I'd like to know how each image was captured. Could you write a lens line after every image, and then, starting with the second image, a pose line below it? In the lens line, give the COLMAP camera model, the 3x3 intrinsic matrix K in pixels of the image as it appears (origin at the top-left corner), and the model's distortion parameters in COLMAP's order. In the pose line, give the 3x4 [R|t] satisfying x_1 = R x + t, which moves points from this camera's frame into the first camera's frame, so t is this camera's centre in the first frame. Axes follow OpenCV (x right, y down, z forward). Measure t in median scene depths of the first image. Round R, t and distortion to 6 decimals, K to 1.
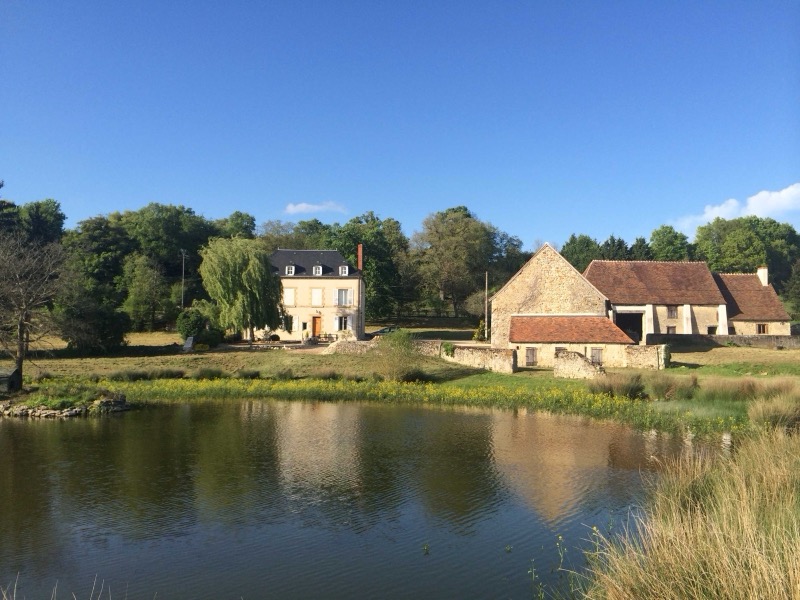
lens RADIAL K [[677.8, 0, 400.0], [0, 677.8, 300.0], [0, 0, 1]] dist [0.008907, 0.003648]
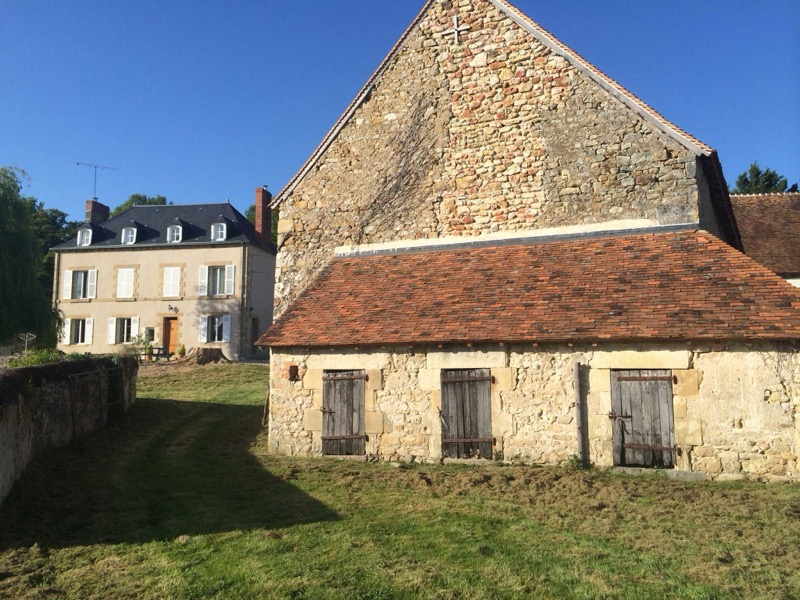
lens RADIAL K [[677.8, 0, 400.0], [0, 677.8, 300.0], [0, 0, 1]] dist [0.008907, 0.003648]
pose [[0.981616, -0.023451, -0.189419, 0.242802], [0.016029, 0.999046, -0.040624, 0.053555], [0.190191, 0.036841, 0.981056, 0.747777]]
